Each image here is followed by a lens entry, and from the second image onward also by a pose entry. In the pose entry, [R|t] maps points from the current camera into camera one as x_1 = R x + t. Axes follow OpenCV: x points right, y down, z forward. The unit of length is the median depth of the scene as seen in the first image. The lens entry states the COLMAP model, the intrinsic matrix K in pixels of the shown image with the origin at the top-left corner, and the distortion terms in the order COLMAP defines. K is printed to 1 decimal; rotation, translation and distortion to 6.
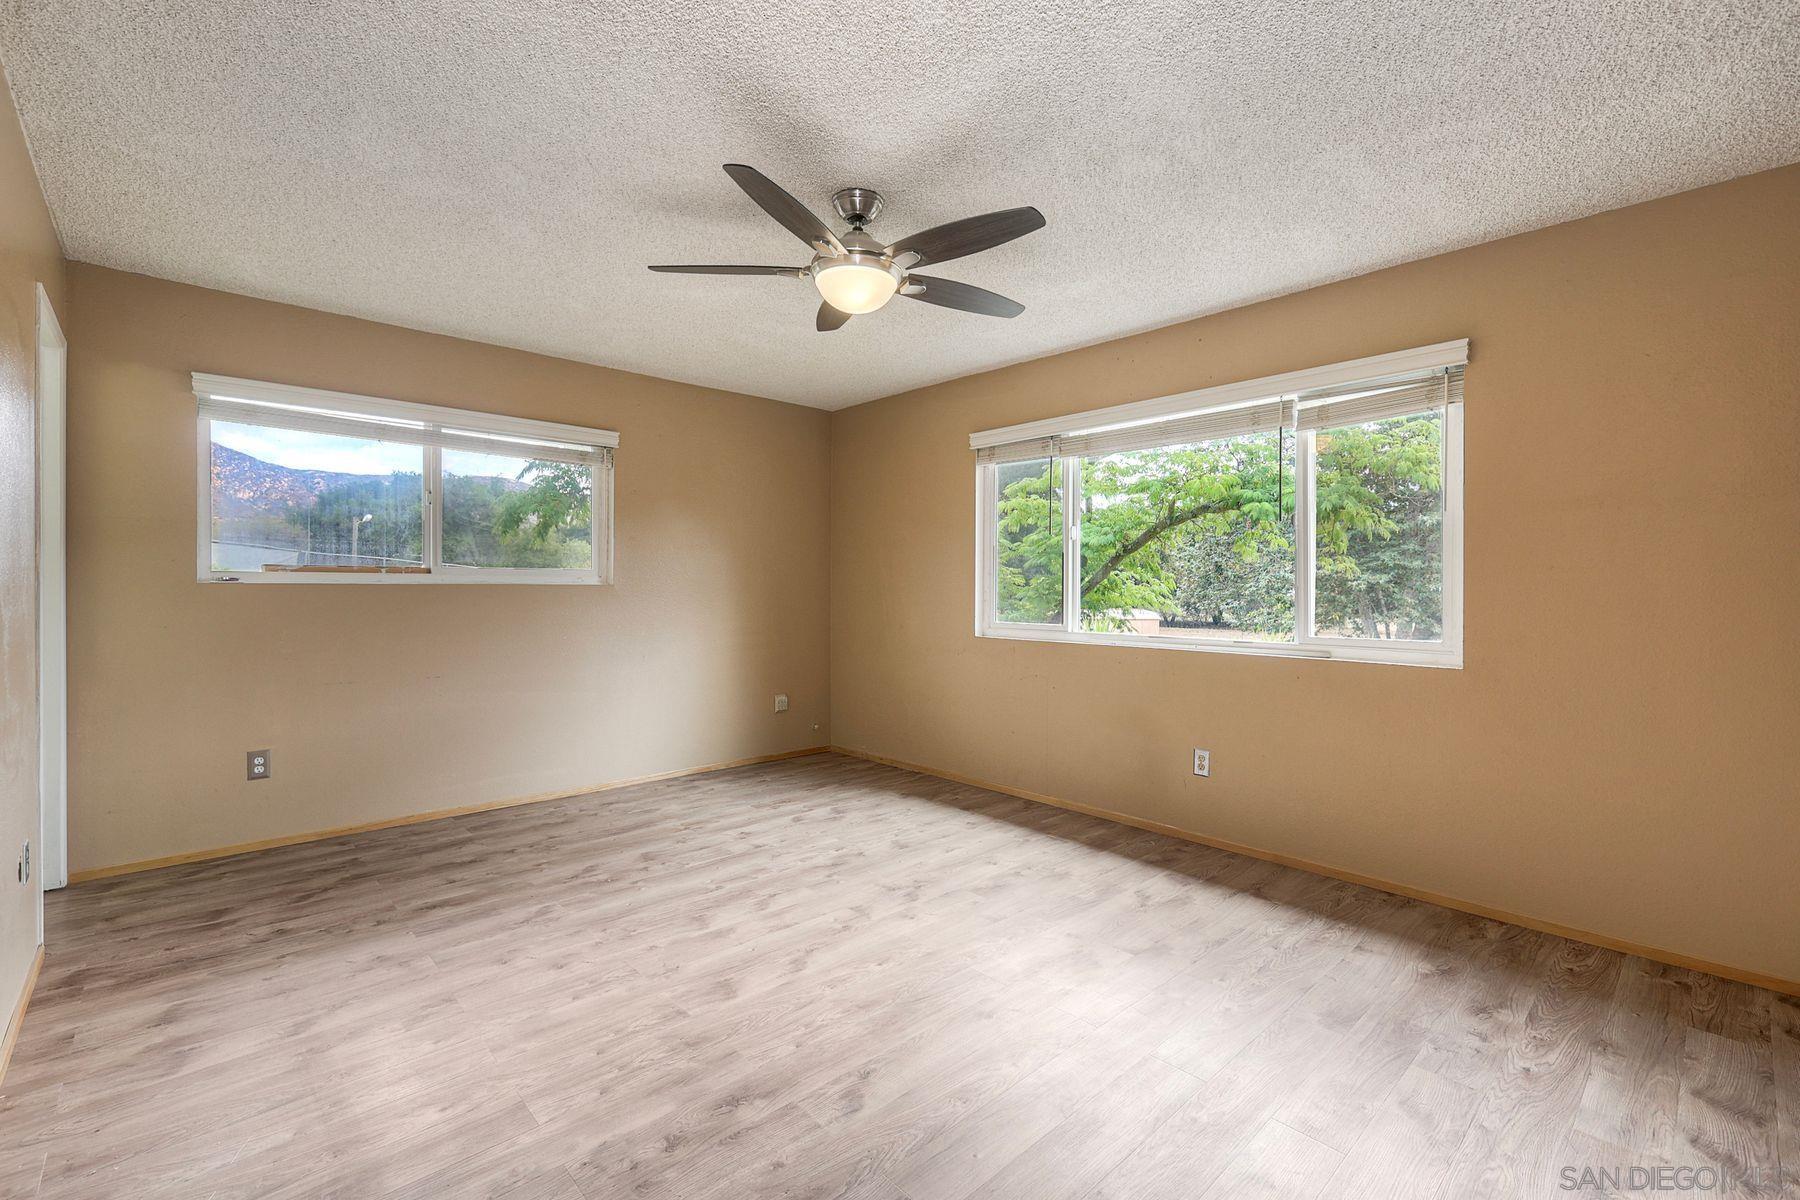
lens RADIAL K [[794.3, 0, 909.4], [0, 794.3, 594.0], [0, 0, 1]] dist [0.004762, -0.000417]
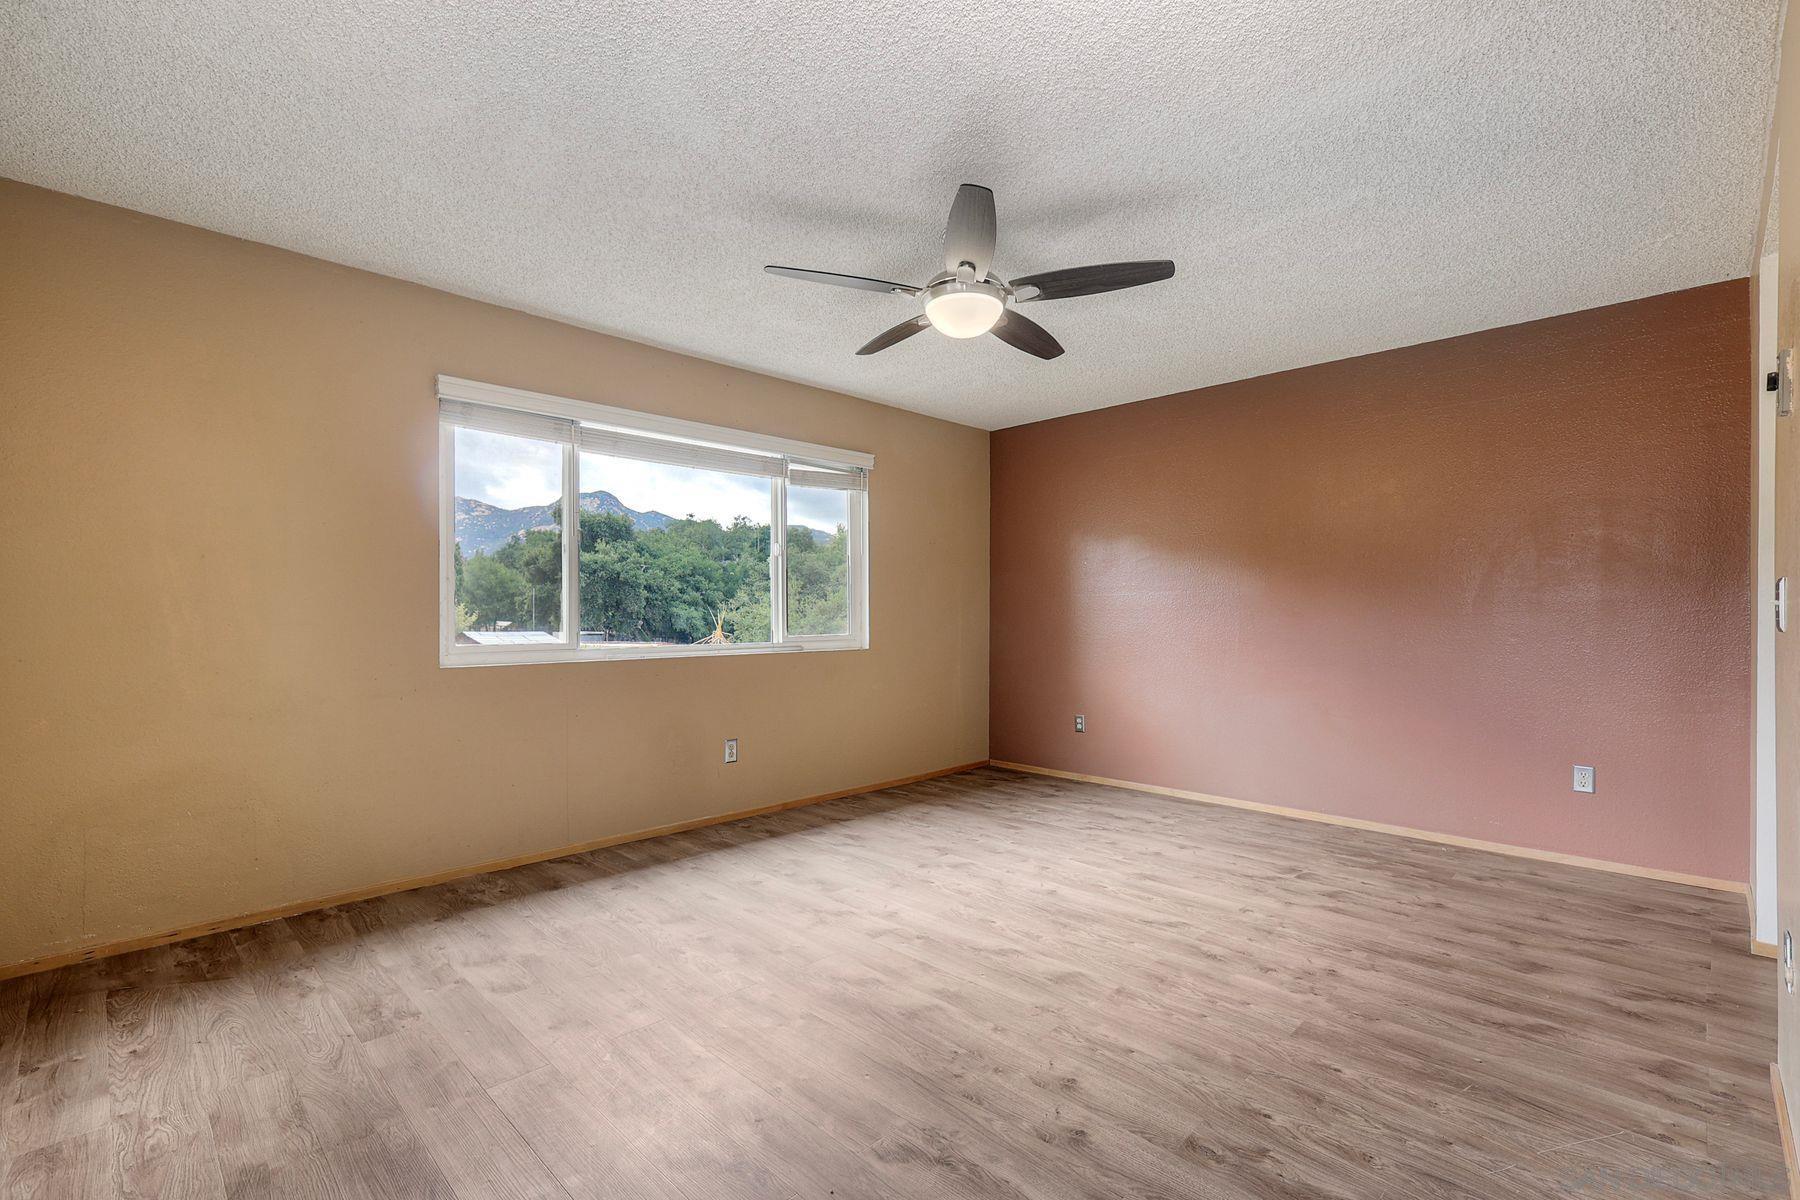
lens RADIAL K [[794.3, 0, 902.6], [0, 794.3, 617.8], [0, 0, 1]] dist [0.004762, -0.000417]
pose [[-0.037809, -0.010635, 0.999228, -0.932964], [0.010331, 0.999886, 0.011032, 0.009187], [-0.999232, 0.010740, -0.037695, 0.926716]]
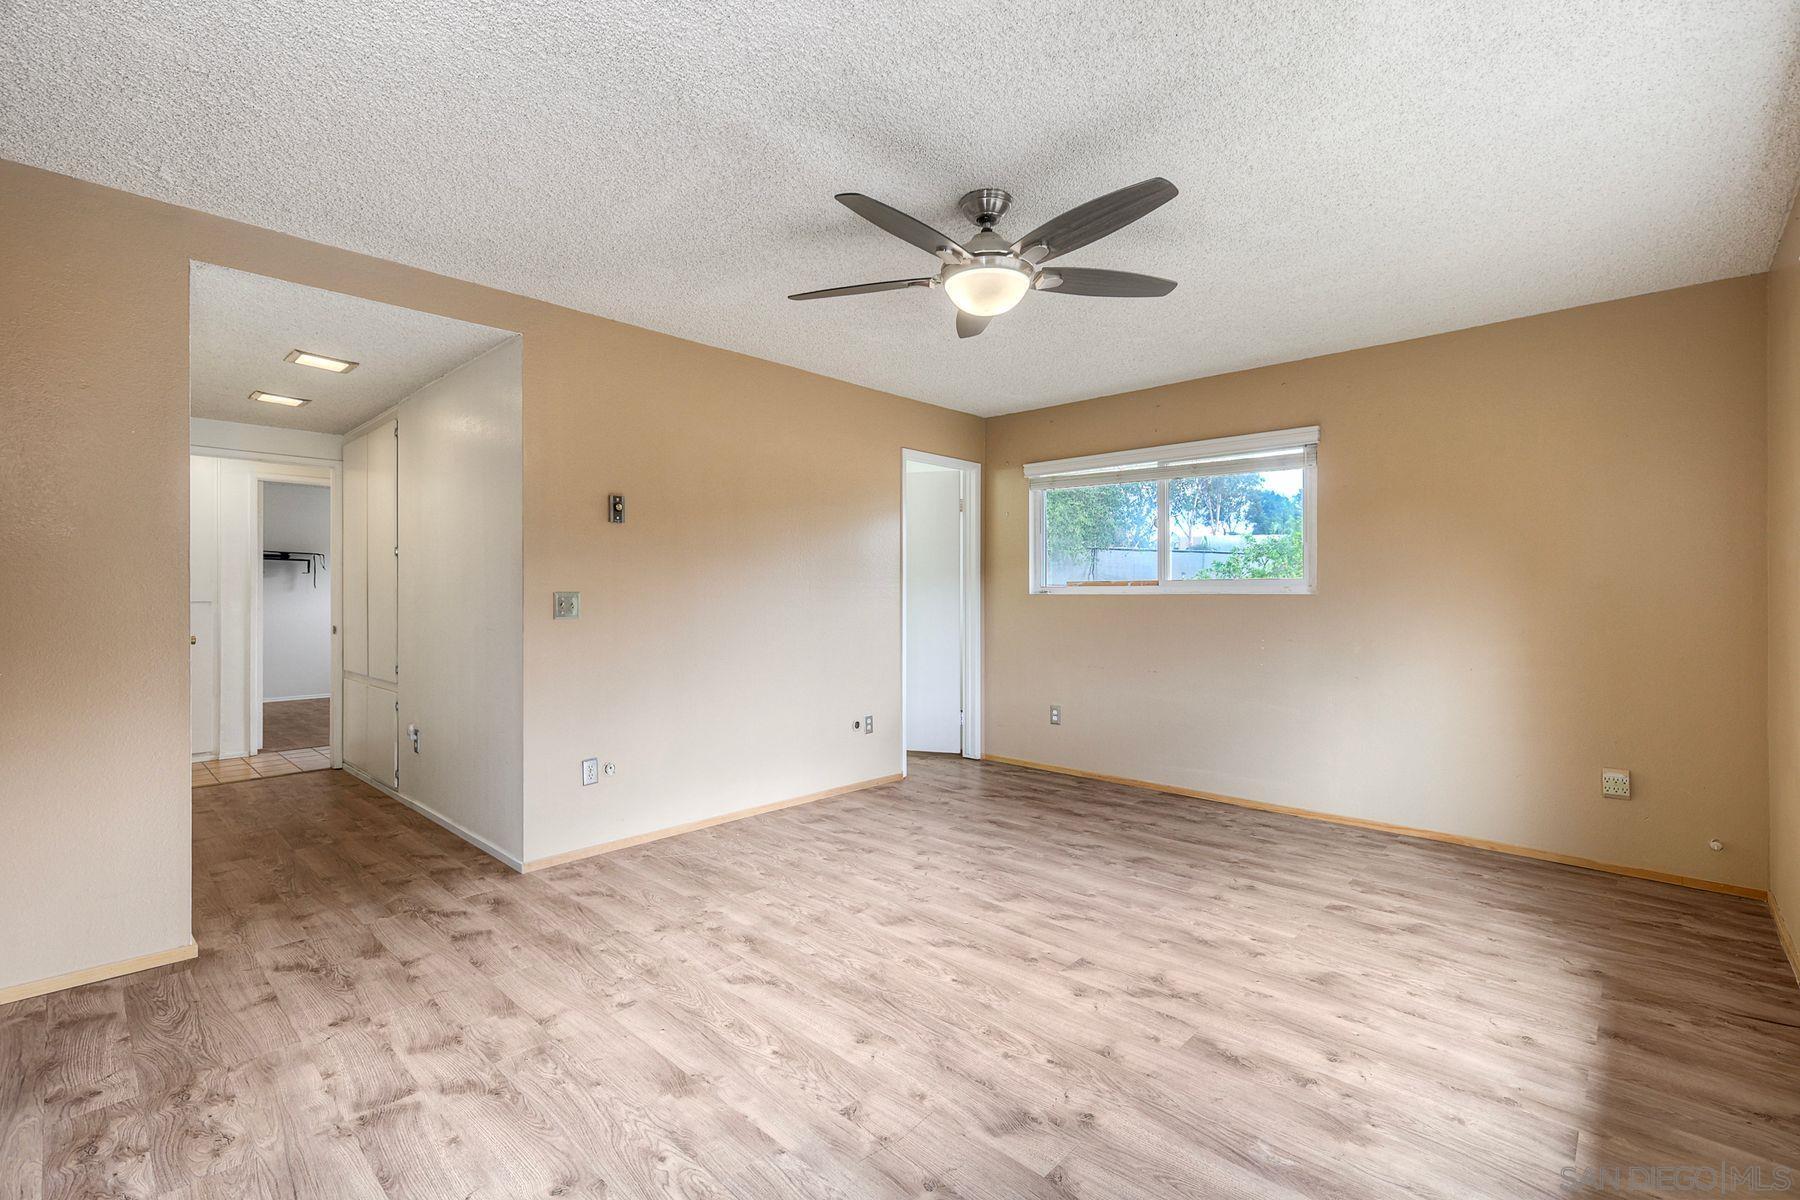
lens RADIAL K [[794.3, 0, 889.2], [0, 794.3, 587.9], [0, 0, 1]] dist [0.004762, -0.000417]
pose [[0.045150, -0.013634, -0.998887, 0.745958], [-0.009501, 0.999856, -0.014077, -0.001258], [0.998935, 0.010126, 0.045014, 0.689763]]
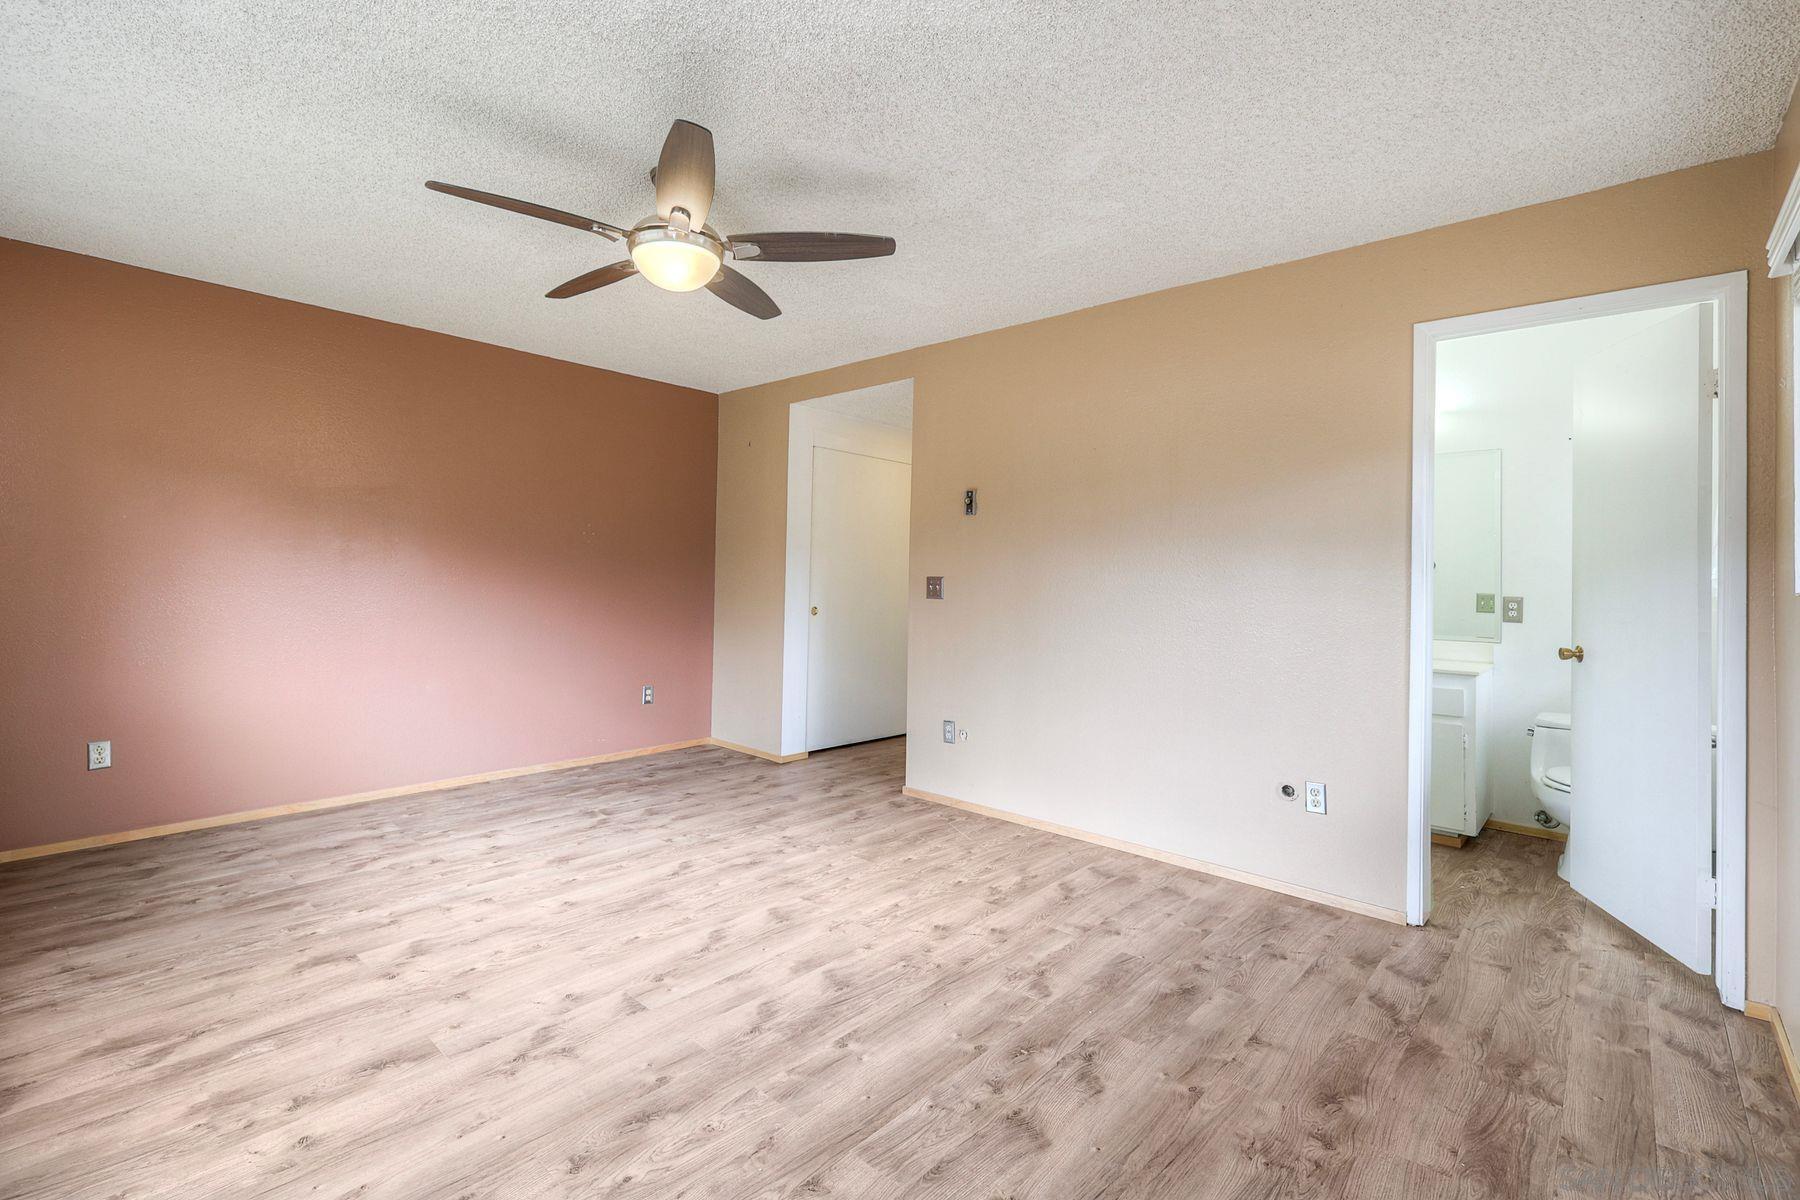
lens RADIAL K [[794.3, 0, 888.1], [0, 794.3, 584.4], [0, 0, 1]] dist [0.004762, -0.000417]
pose [[-0.996962, -0.023542, -0.074249, -0.217699], [-0.024905, 0.999537, 0.017486, -0.014708], [0.073802, 0.019282, -0.997086, 1.619820]]
